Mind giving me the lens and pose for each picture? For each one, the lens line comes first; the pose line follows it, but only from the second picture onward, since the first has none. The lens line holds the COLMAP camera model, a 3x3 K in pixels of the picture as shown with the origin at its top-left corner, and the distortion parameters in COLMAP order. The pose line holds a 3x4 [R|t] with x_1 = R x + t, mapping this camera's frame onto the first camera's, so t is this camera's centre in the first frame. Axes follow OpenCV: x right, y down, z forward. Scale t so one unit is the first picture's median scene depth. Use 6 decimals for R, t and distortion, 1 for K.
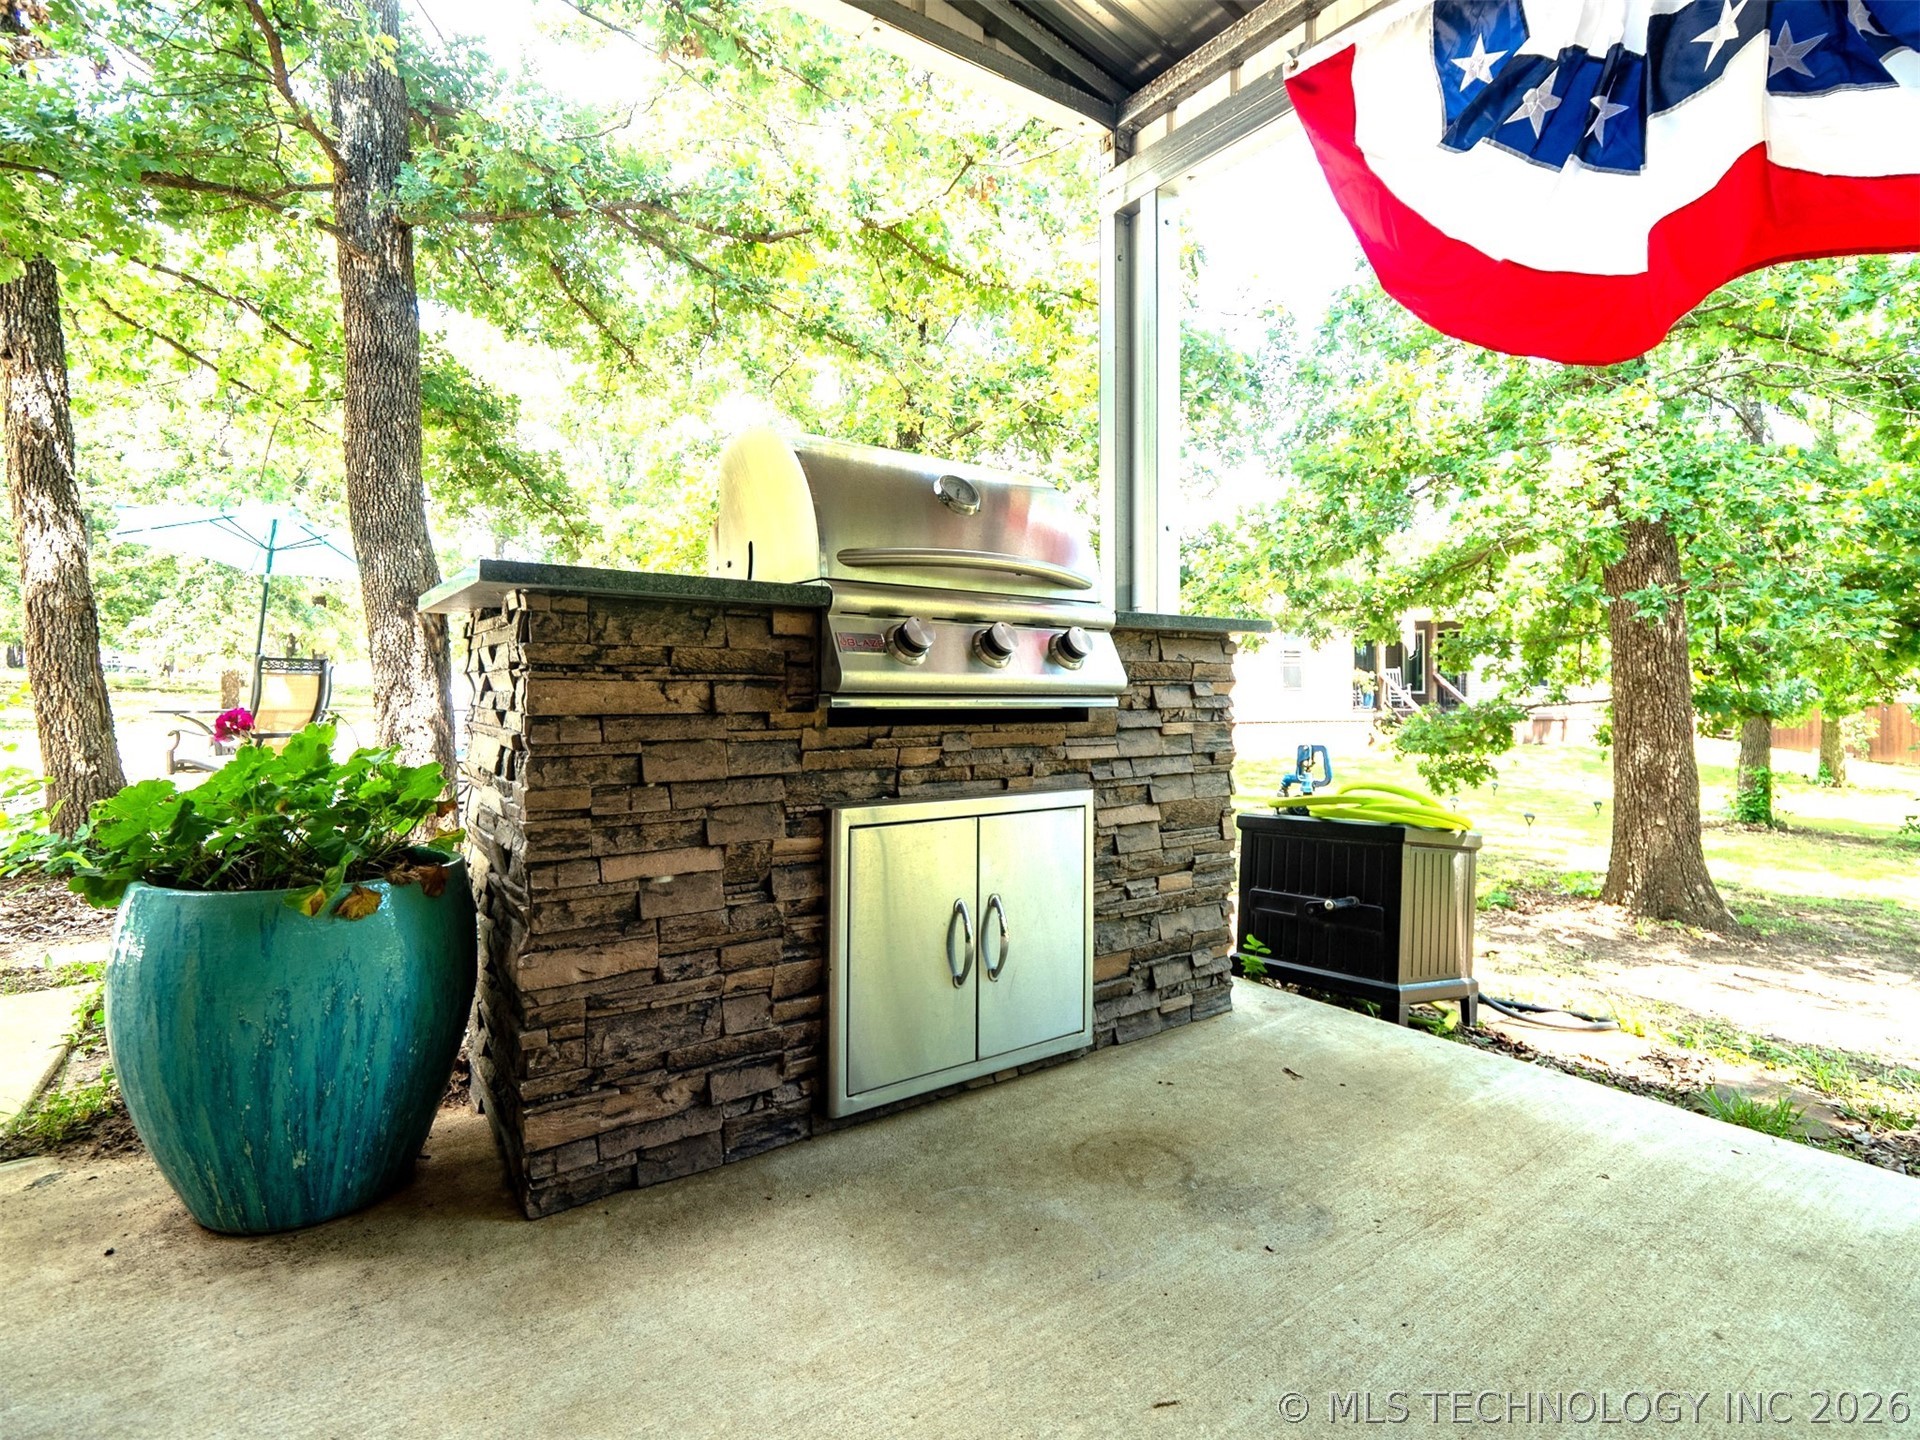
lens RADIAL K [[942.6, 0, 983.5], [0, 942.6, 702.3], [0, 0, 1]] dist [-0.012545, 0.000099]
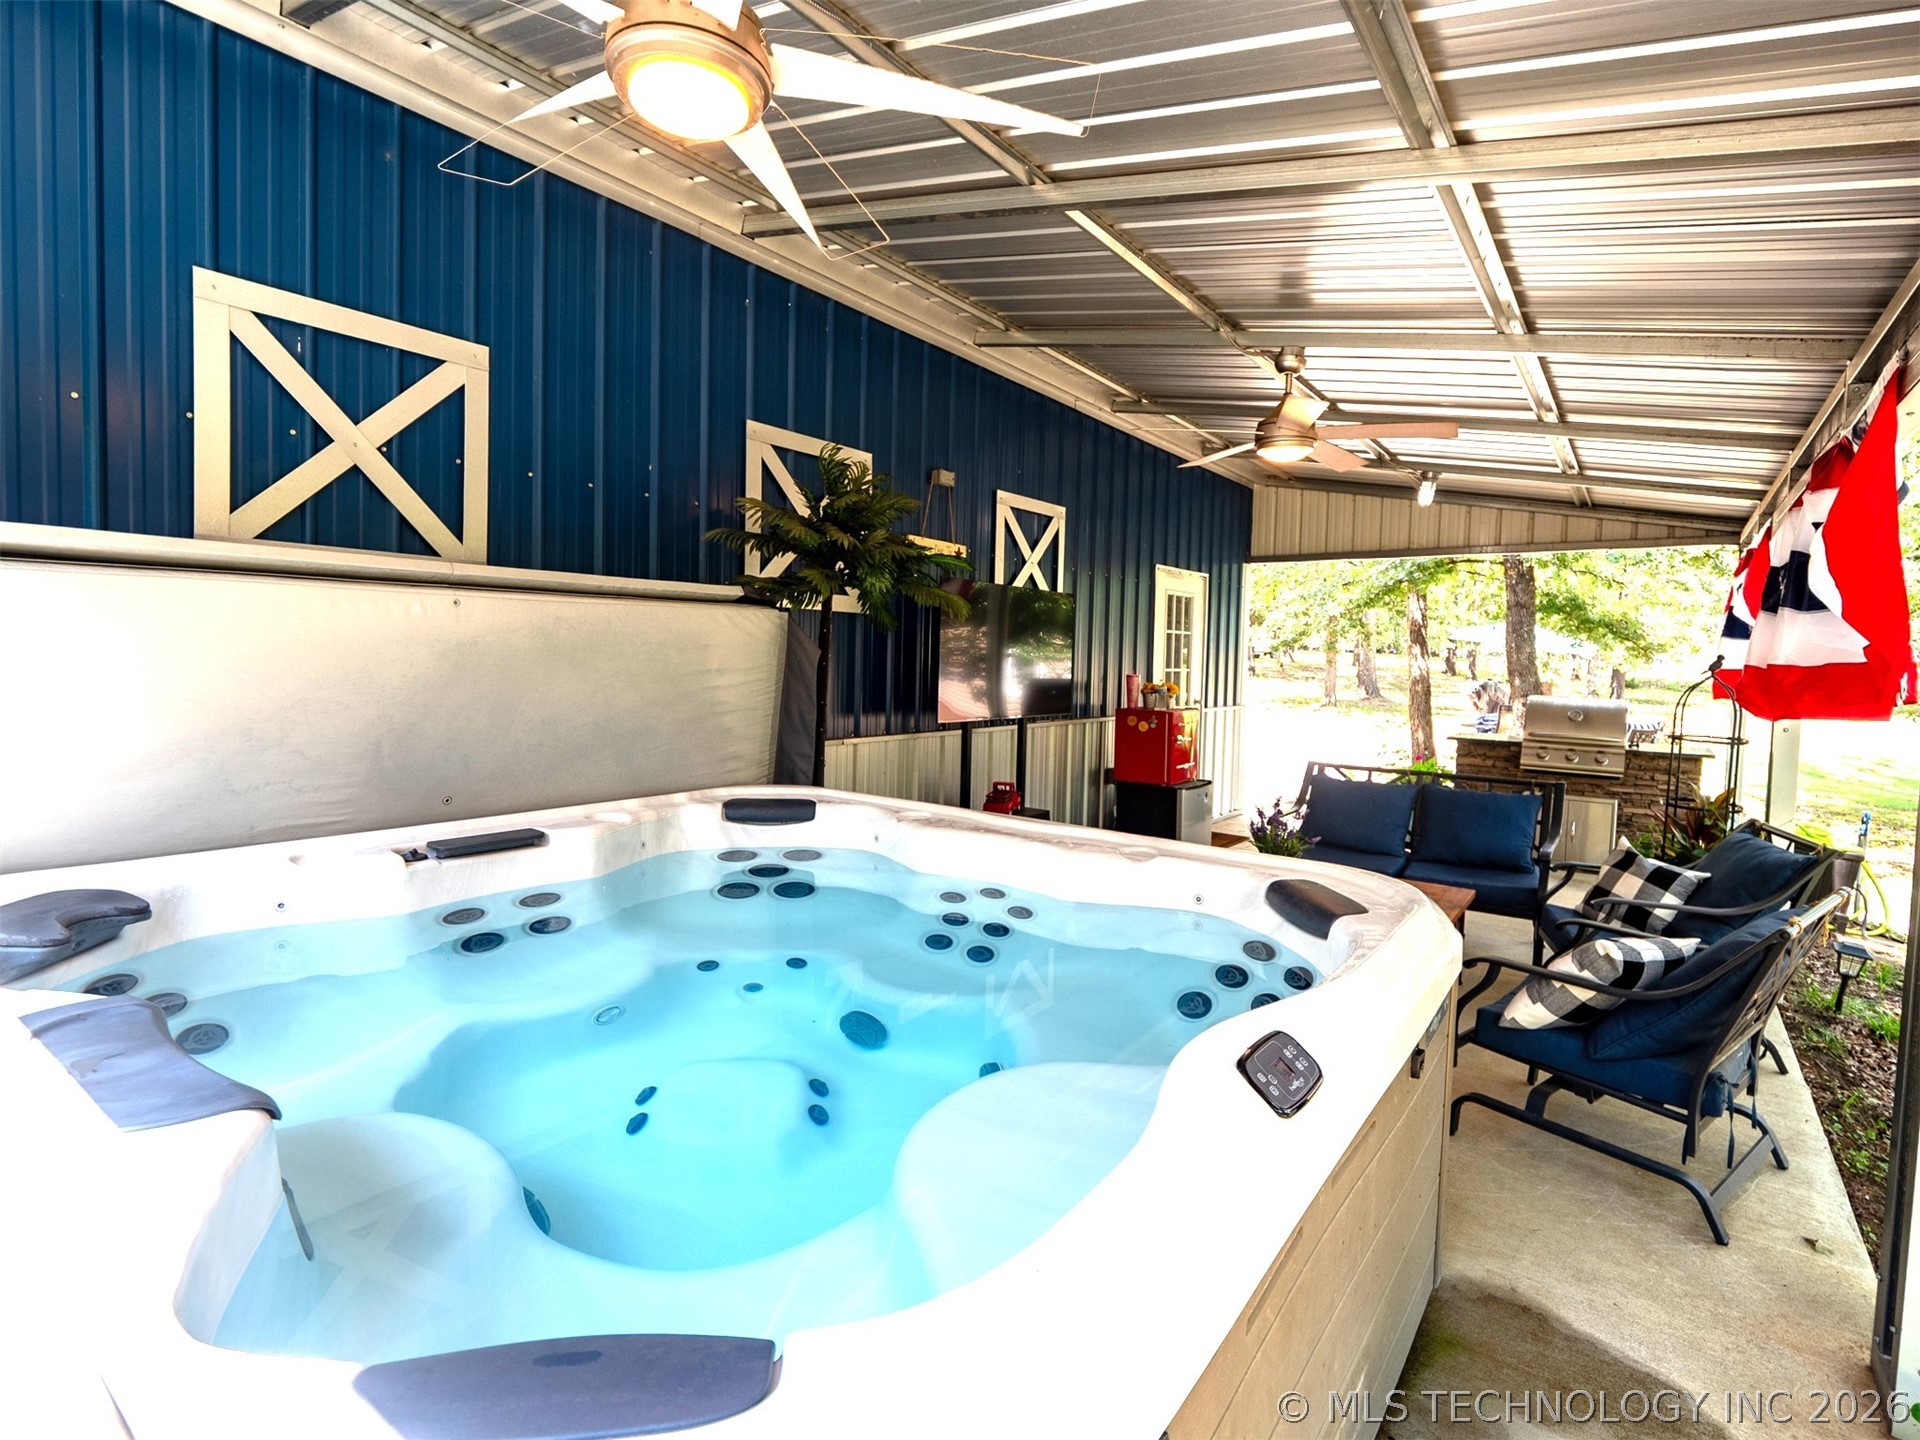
lens RADIAL K [[942.6, 0, 983.5], [0, 942.6, 702.3], [0, 0, 1]] dist [-0.012545, 0.000099]
pose [[0.309021, 0.051493, -0.949660, 2.802080], [-0.038851, 0.998383, 0.041493, -0.337041], [0.950261, 0.024073, 0.310522, -2.418678]]
